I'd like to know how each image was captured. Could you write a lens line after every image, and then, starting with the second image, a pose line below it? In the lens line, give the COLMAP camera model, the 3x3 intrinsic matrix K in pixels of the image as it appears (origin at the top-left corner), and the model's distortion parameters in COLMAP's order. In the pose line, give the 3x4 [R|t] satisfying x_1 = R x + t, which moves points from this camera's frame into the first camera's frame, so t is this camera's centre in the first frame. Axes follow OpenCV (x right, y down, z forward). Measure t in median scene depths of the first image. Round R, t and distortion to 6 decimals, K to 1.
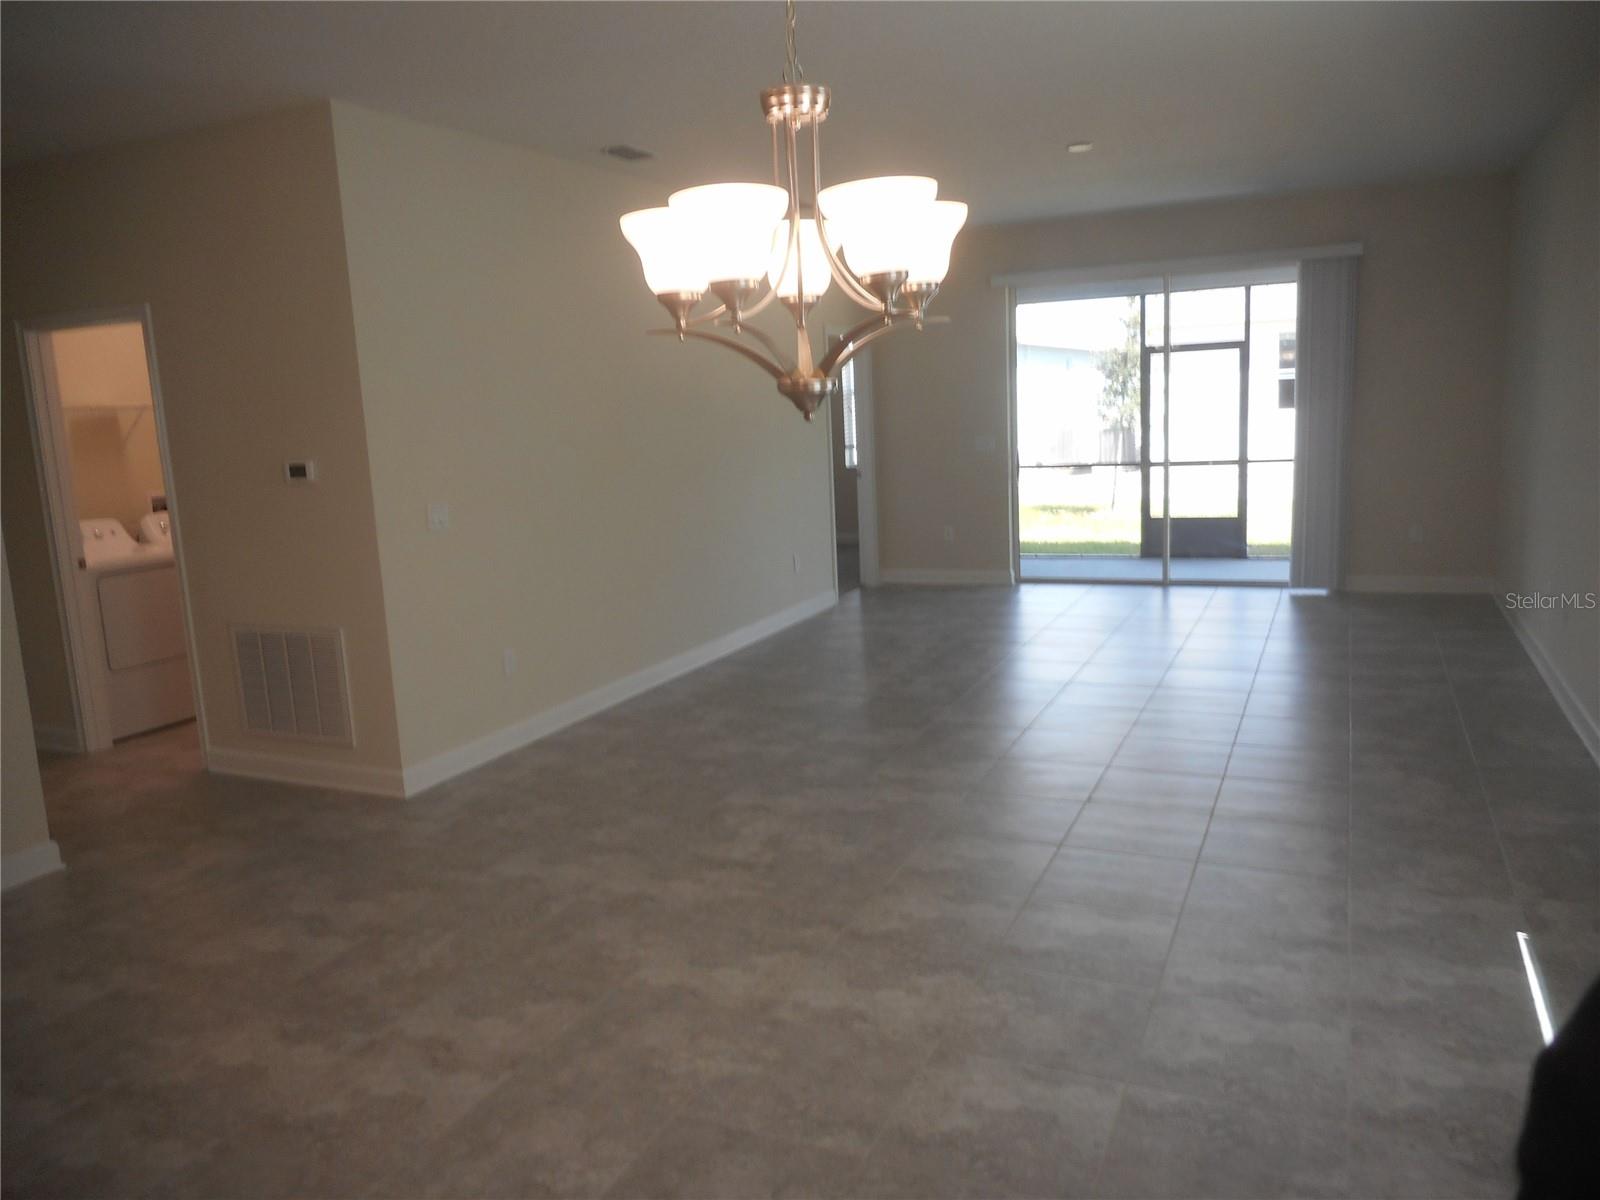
lens RADIAL K [[1179.5, 0, 802.7], [0, 1179.5, 589.4], [0, 0, 1]] dist [-0.026492, 0.017496]
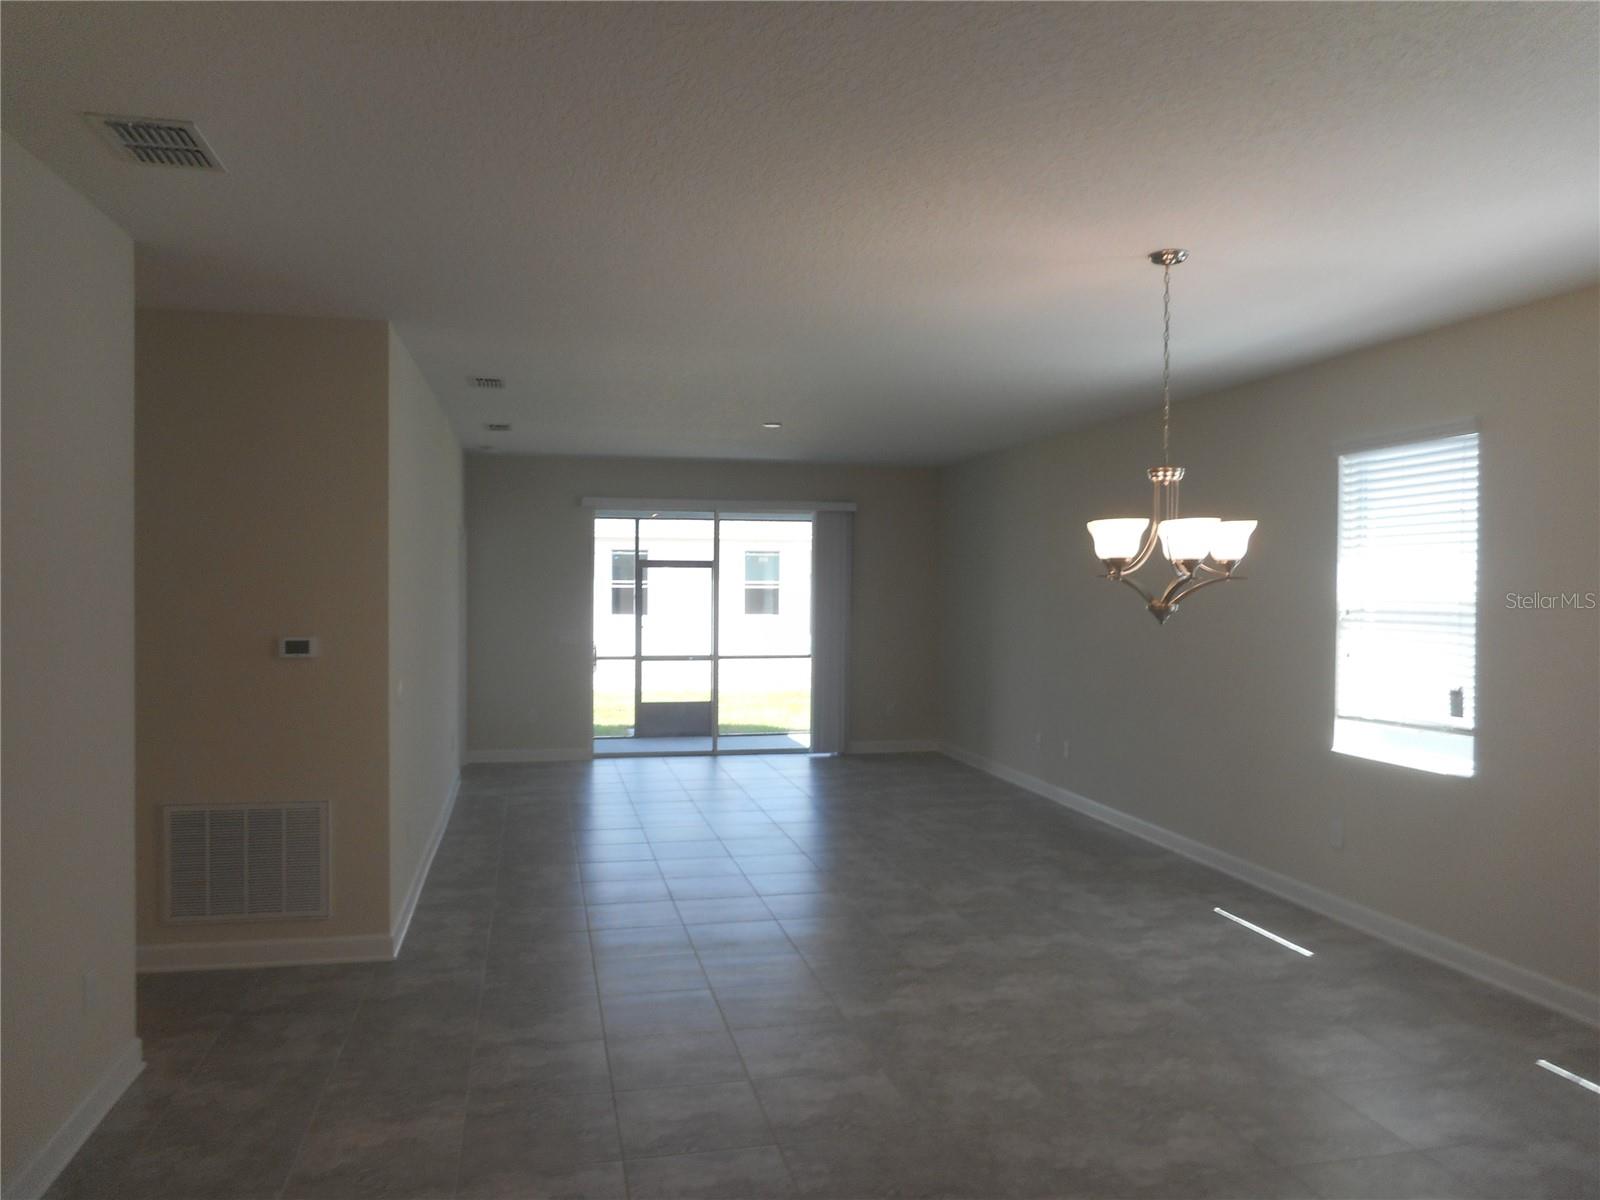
lens RADIAL K [[1179.5, 0, 801.9], [0, 1179.5, 604.7], [0, 0, 1]] dist [-0.026492, 0.017496]
pose [[0.789350, 0.044701, 0.612314, -0.429320], [0.049988, 0.989355, -0.136667, 0.015317], [-0.611905, 0.138486, 0.778713, -0.046564]]
